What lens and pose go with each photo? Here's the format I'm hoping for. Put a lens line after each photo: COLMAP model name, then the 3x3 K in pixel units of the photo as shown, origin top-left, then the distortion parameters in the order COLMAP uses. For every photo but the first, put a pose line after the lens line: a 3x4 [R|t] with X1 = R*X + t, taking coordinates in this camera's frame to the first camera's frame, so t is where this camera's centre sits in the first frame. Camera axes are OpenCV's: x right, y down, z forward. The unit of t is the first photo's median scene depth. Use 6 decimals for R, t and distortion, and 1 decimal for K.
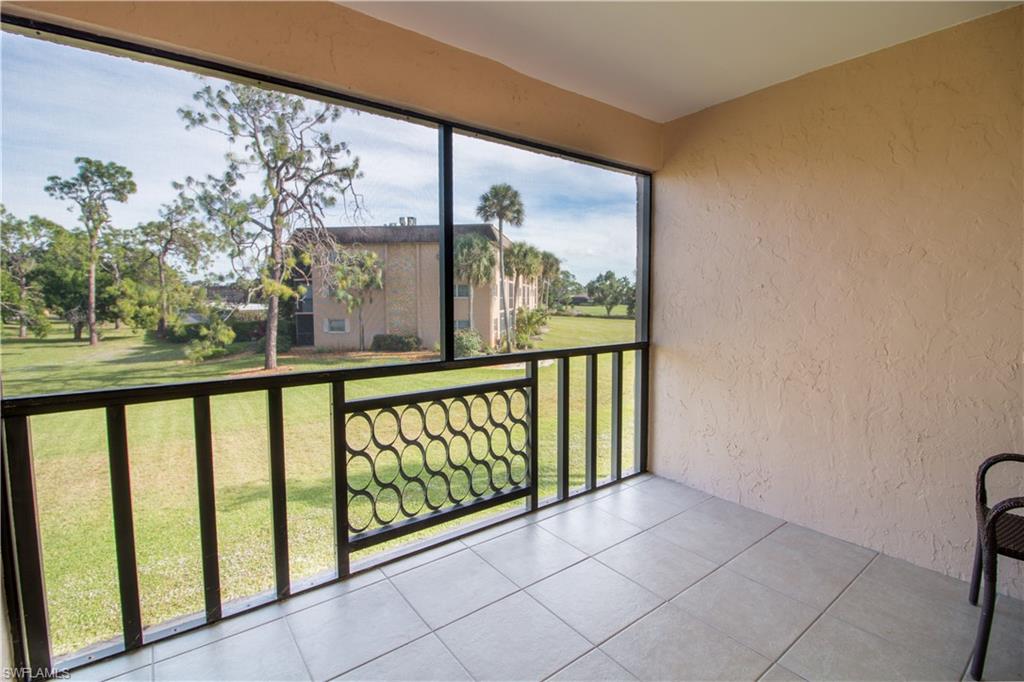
lens RADIAL K [[480.3, 0, 512.0], [0, 480.3, 341.0], [0, 0, 1]] dist [-0.003896, -0.000839]
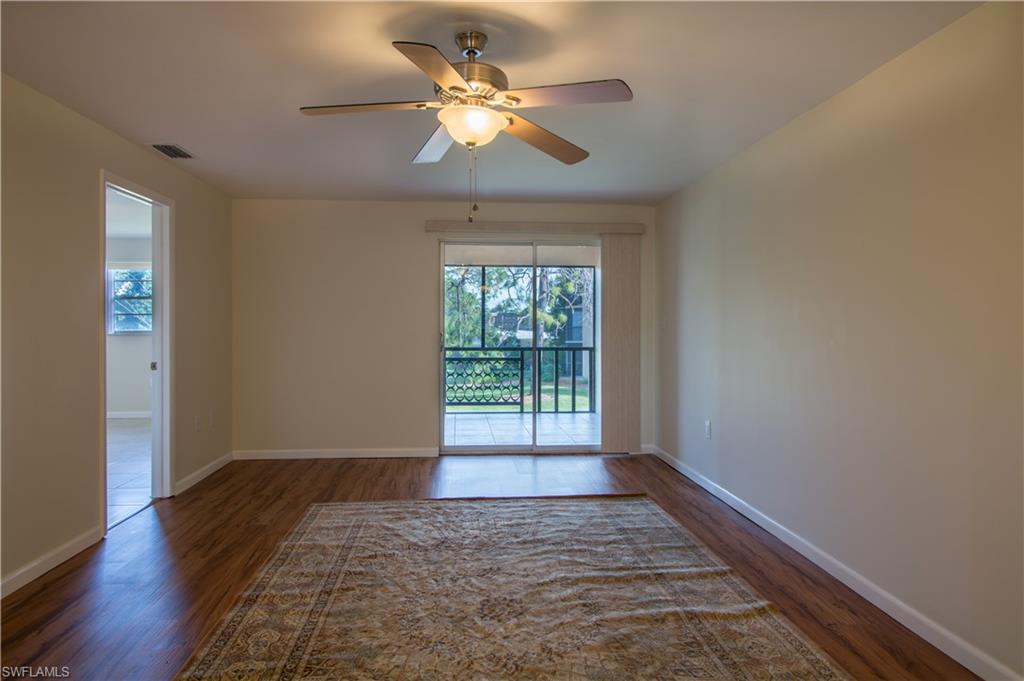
lens RADIAL K [[635.8, 0, 509.6], [0, 635.8, 329.0], [0, 0, 1]] dist [-0.000542, 0.000483]
pose [[0.846210, 0.004231, -0.532833, 0.175994], [-0.048735, 0.996392, -0.069486, 0.015842], [0.530616, 0.084767, 0.843363, -0.187147]]
